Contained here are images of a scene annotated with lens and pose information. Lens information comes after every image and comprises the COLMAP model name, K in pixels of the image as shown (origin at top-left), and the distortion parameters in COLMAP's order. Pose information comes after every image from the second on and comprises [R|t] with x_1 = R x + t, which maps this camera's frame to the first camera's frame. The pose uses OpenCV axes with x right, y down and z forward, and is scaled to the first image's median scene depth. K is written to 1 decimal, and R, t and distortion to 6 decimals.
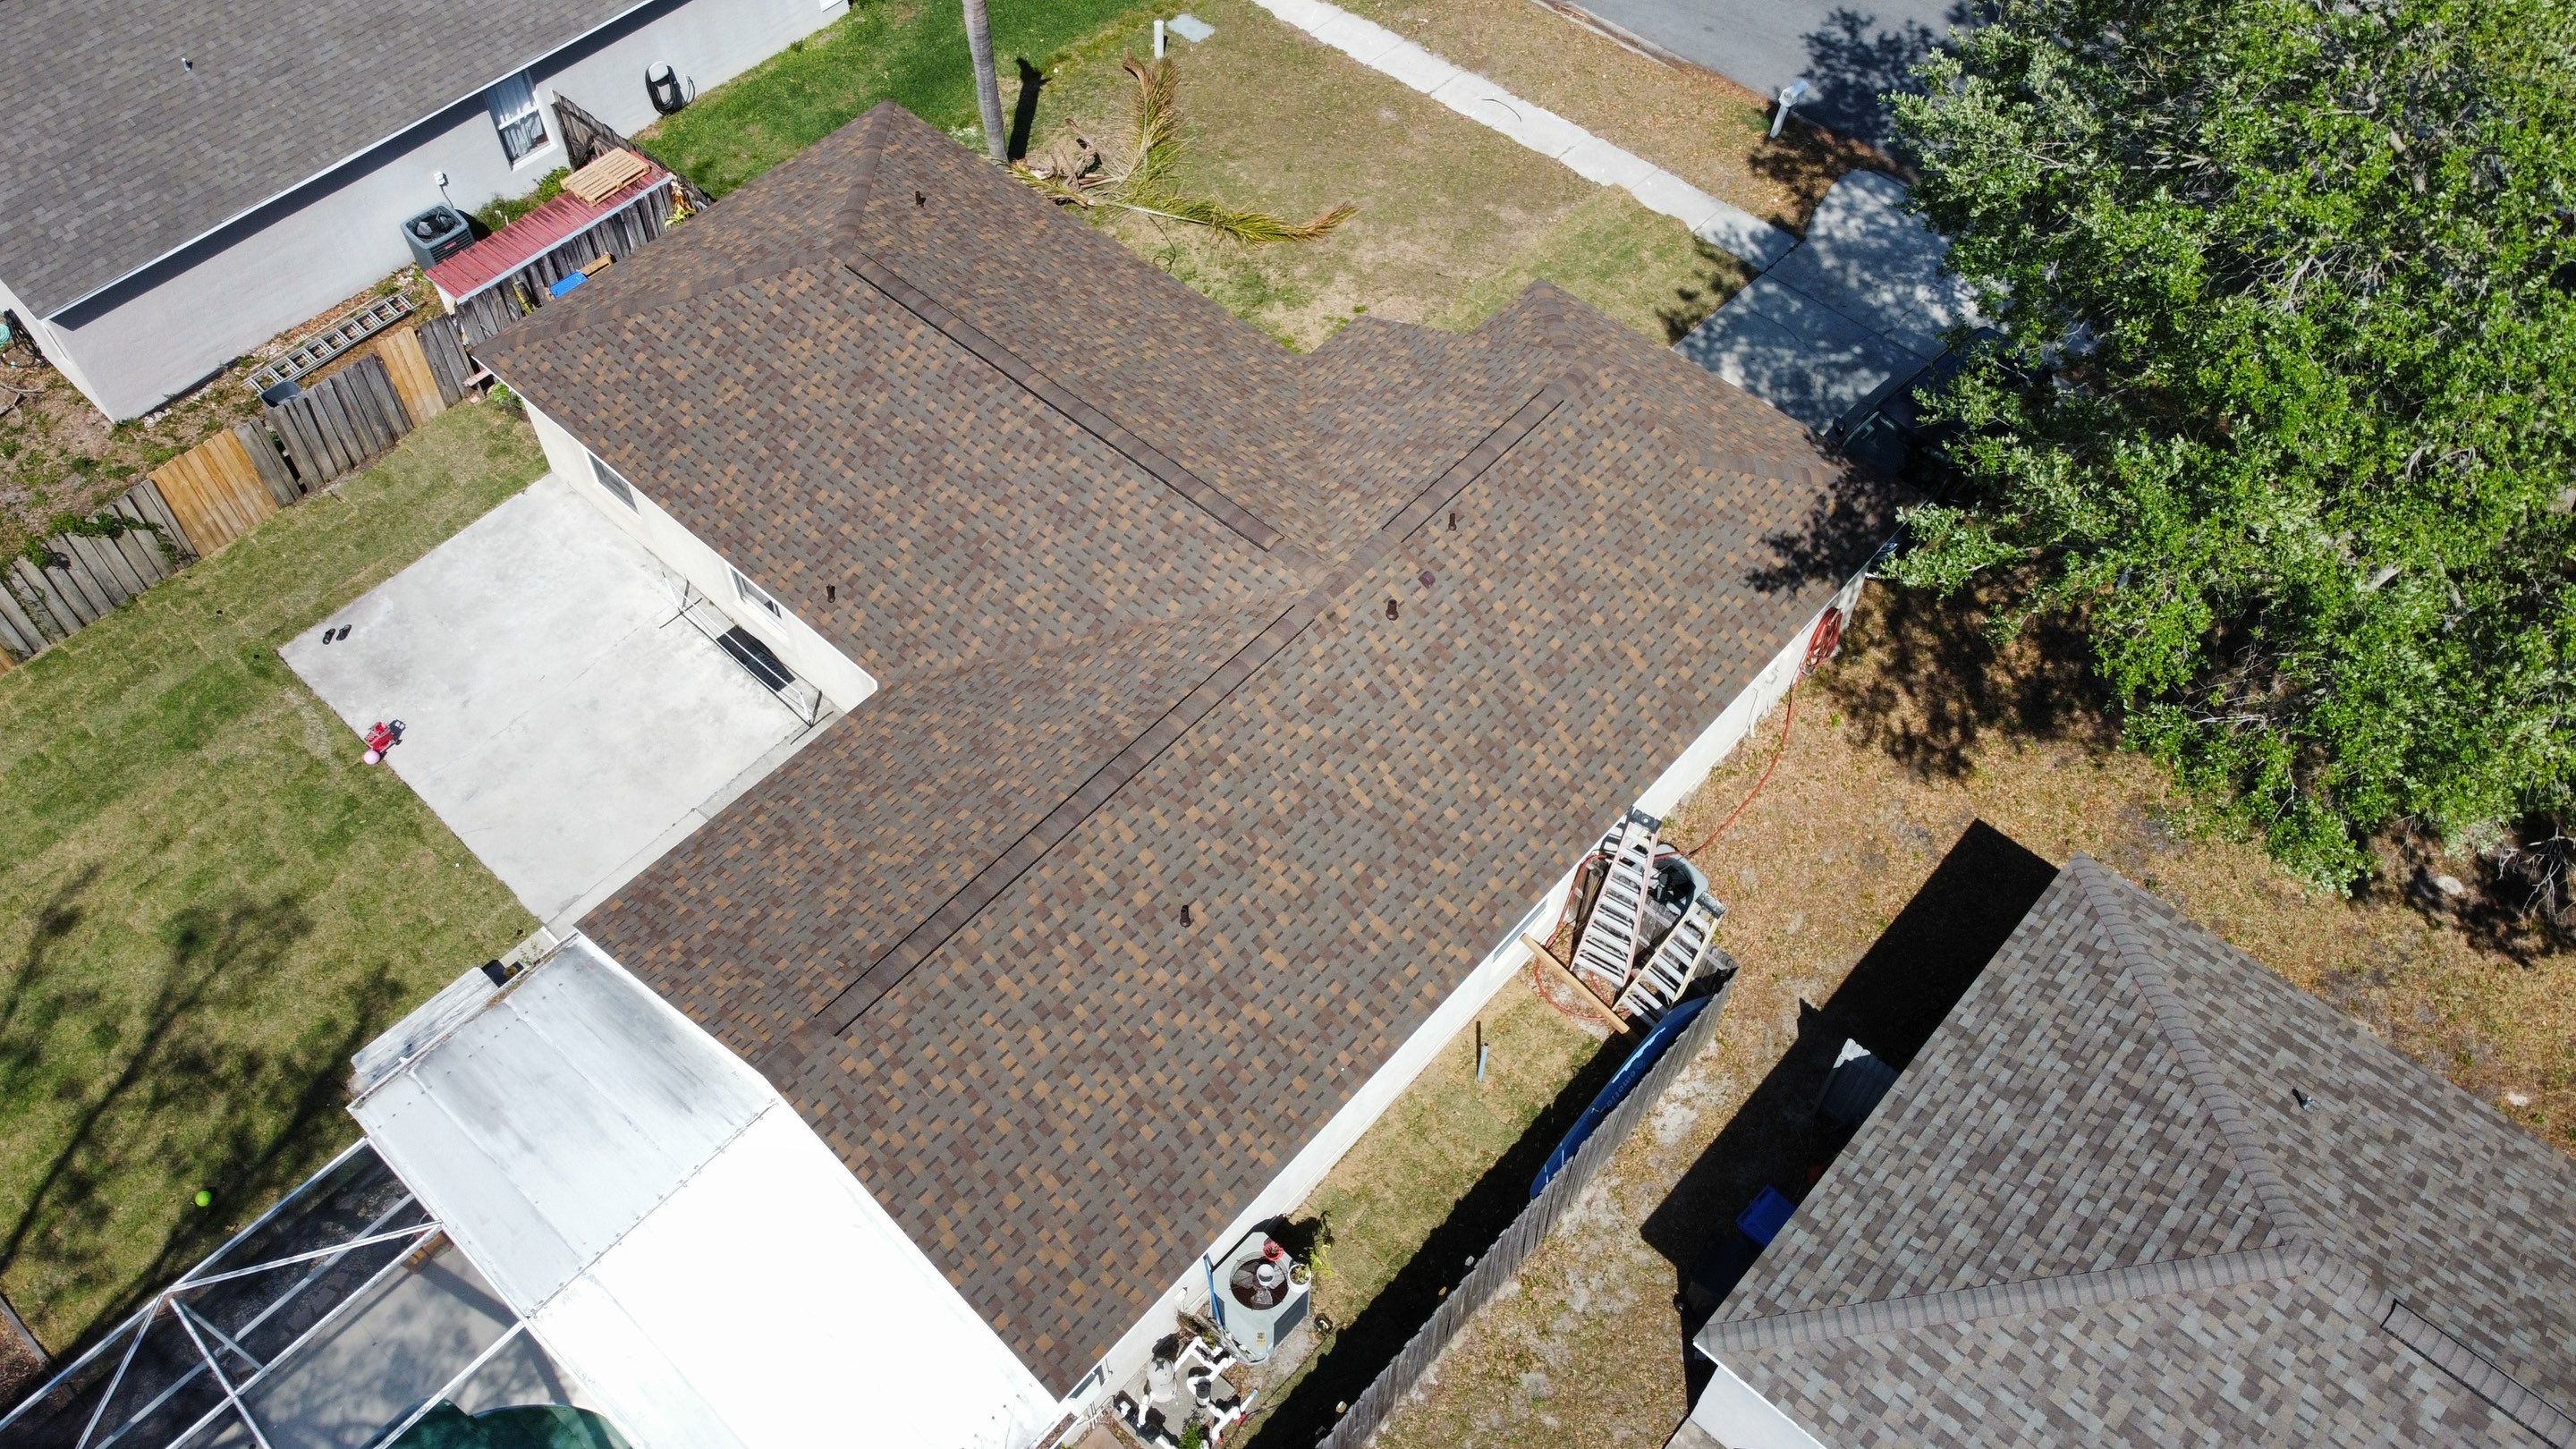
lens RADIAL K [[1957.5, 0, 1251.9], [0, 1957.5, 685.2], [0, 0, 1]] dist [0.016182, -0.020810]
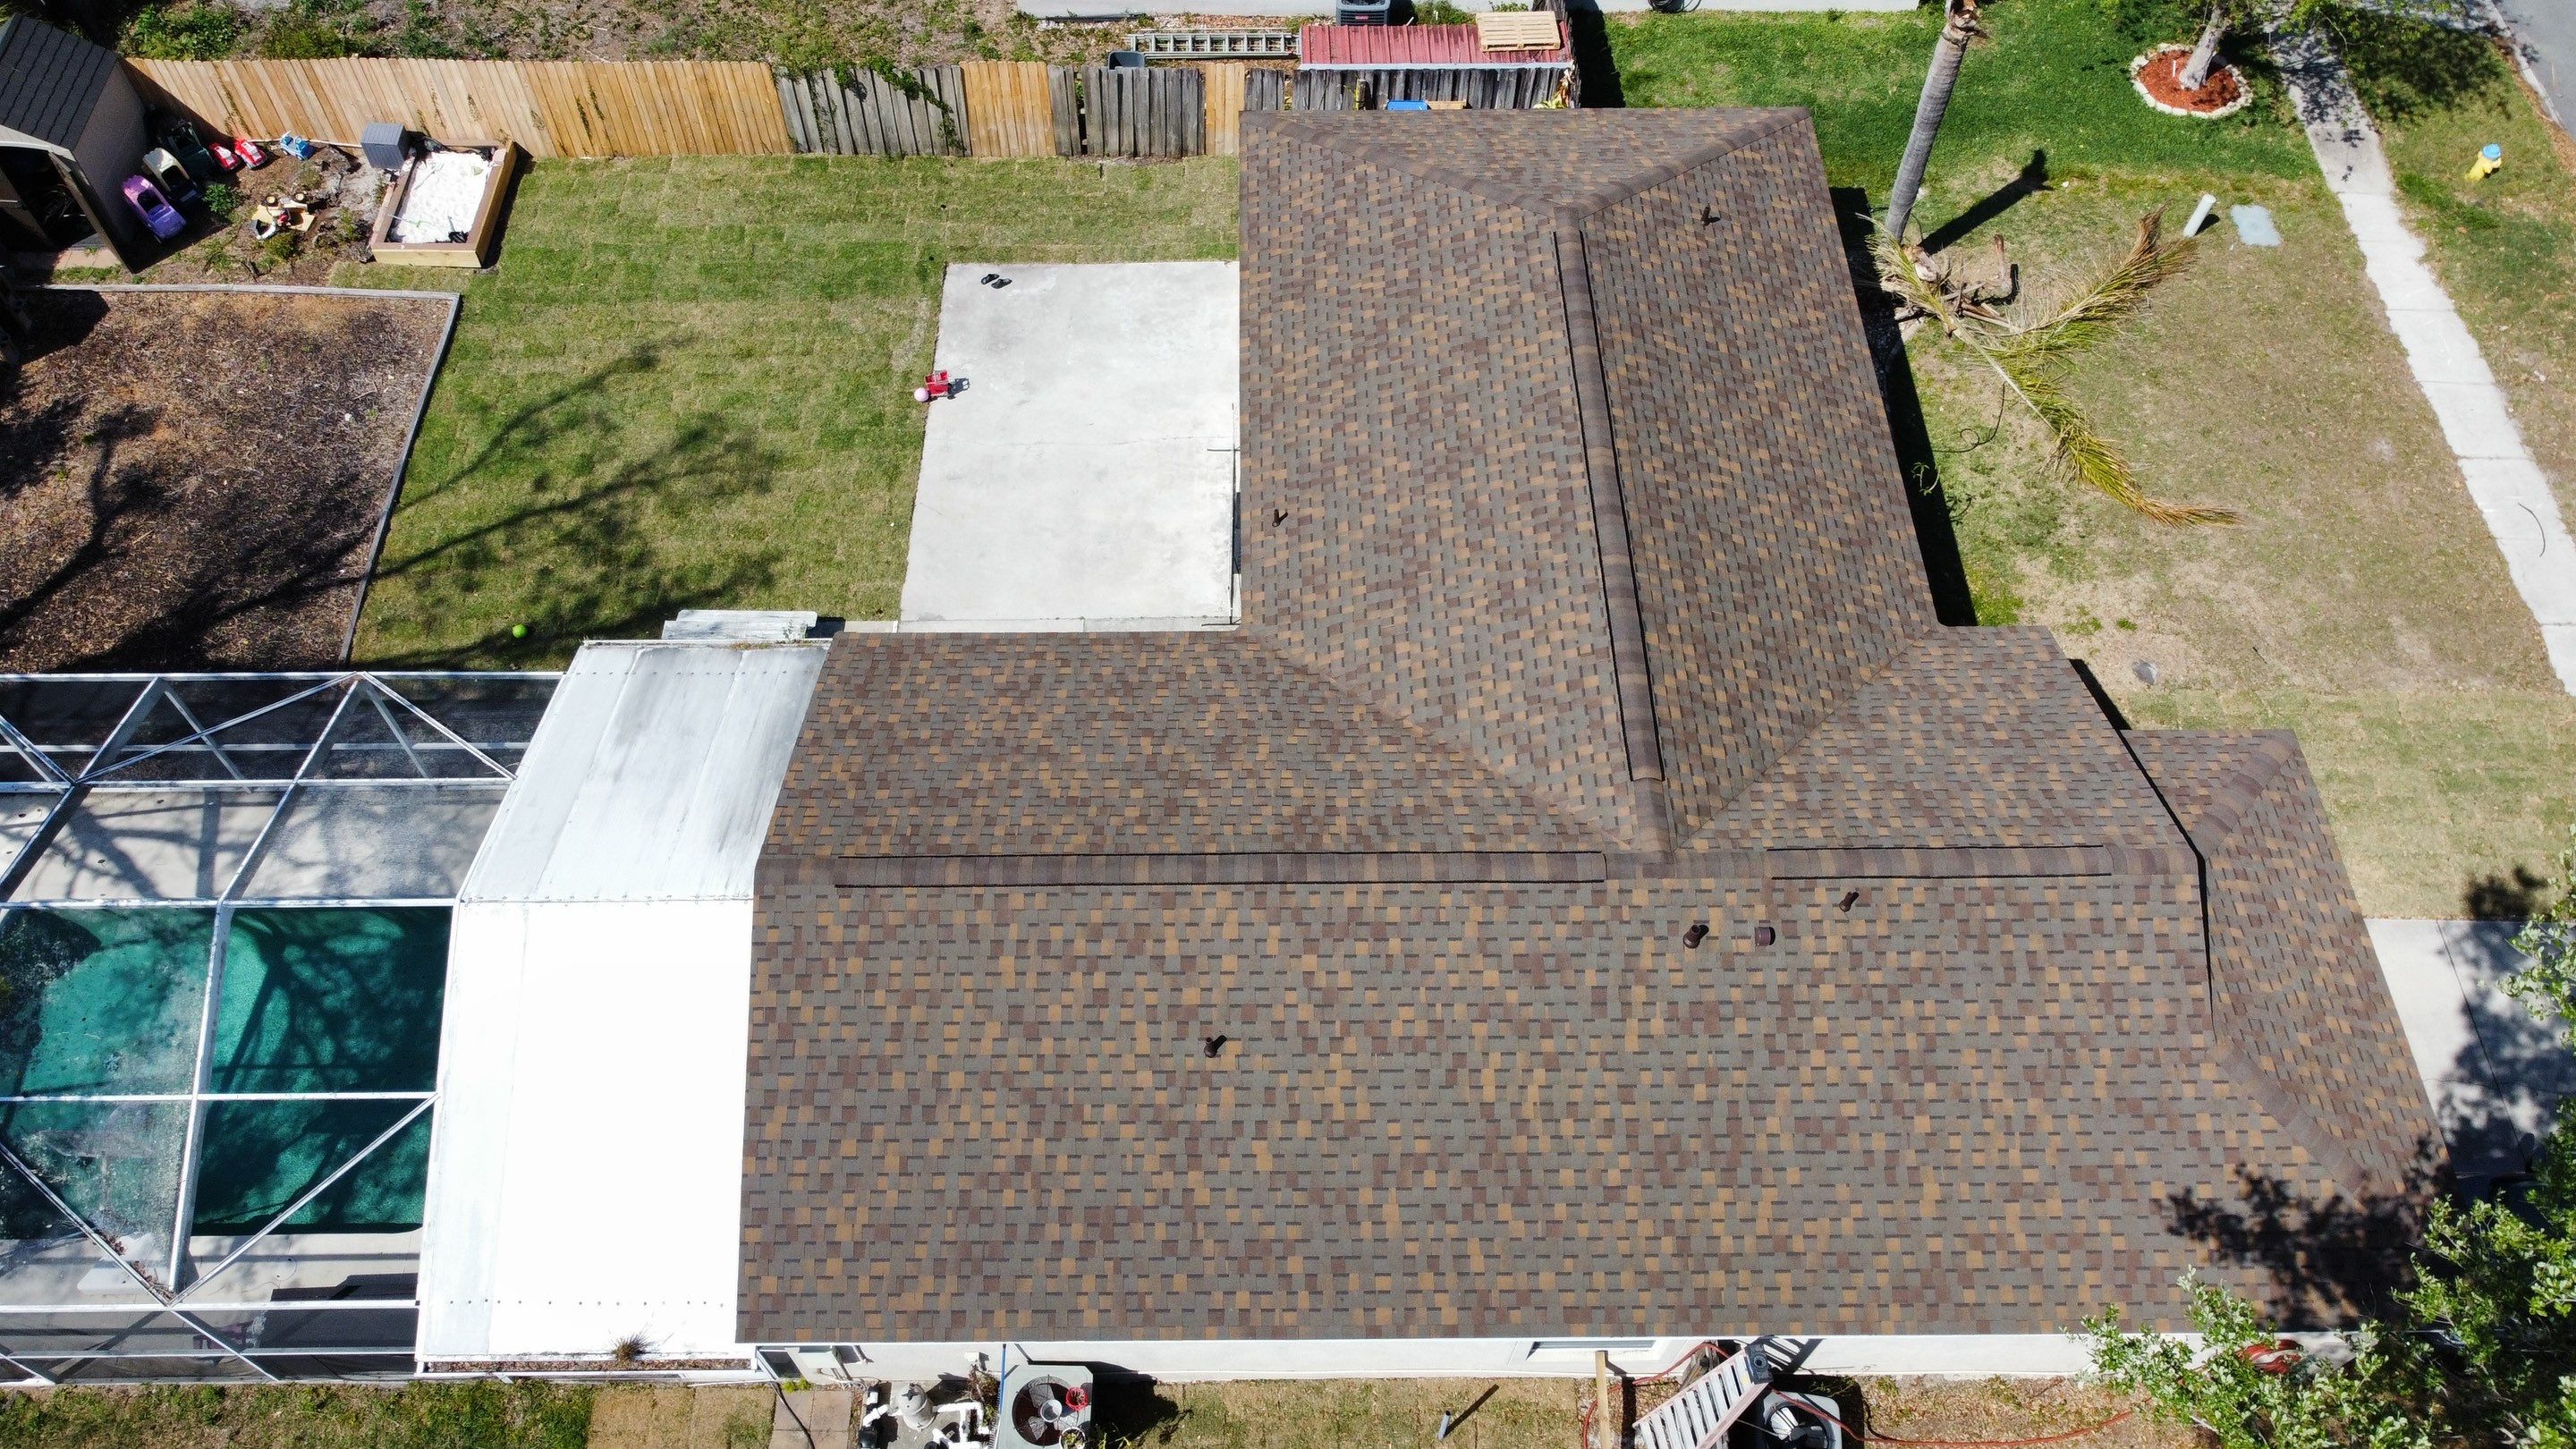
lens RADIAL K [[1942.6, 0, 1253.0], [0, 1942.6, 692.8], [0, 0, 1]] dist [0.022756, -0.032051]
pose [[0.681389, 0.609166, -0.405741, 0.186545], [-0.584378, 0.786567, 0.199538, -0.149905], [0.440694, 0.101143, 0.891941, 0.181869]]
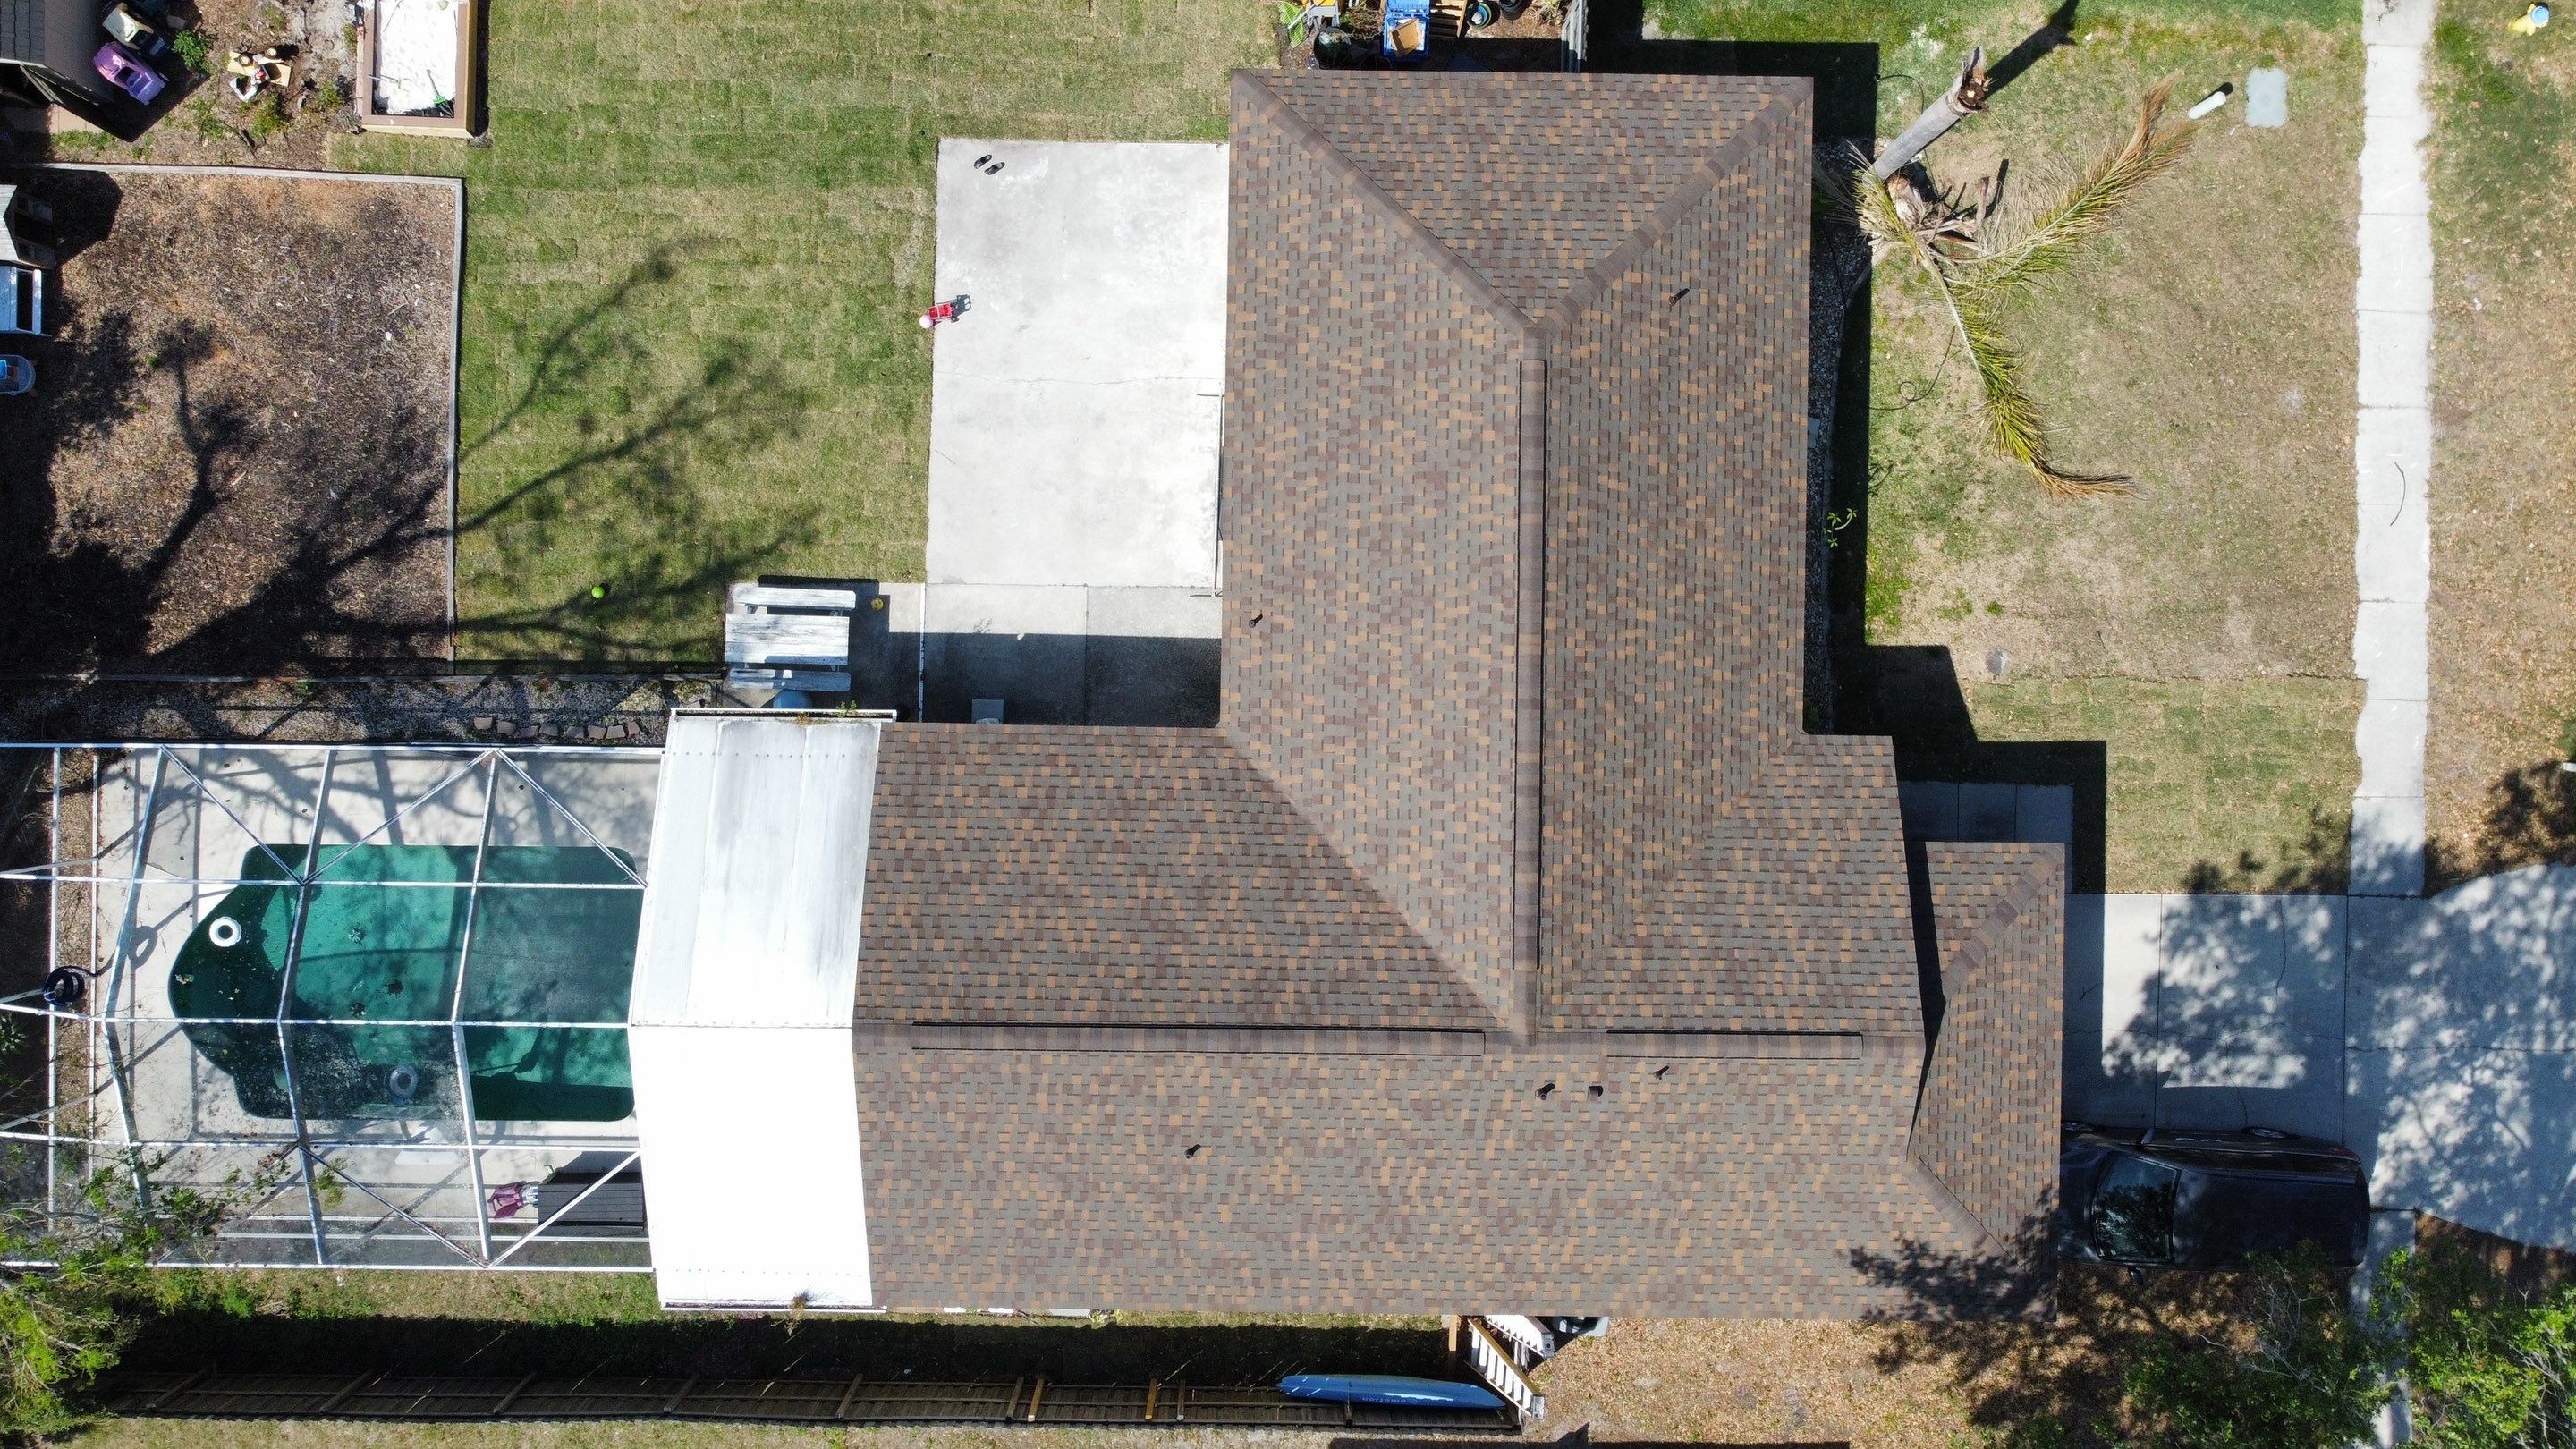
lens RADIAL K [[1942.6, 0, 1254.9], [0, 1942.6, 693.4], [0, 0, 1]] dist [0.022756, -0.032051]
pose [[0.664767, 0.747020, 0.006759, -0.184202], [-0.597955, 0.526649, 0.604227, -0.631946], [0.447810, -0.405712, 0.796784, 0.138410]]
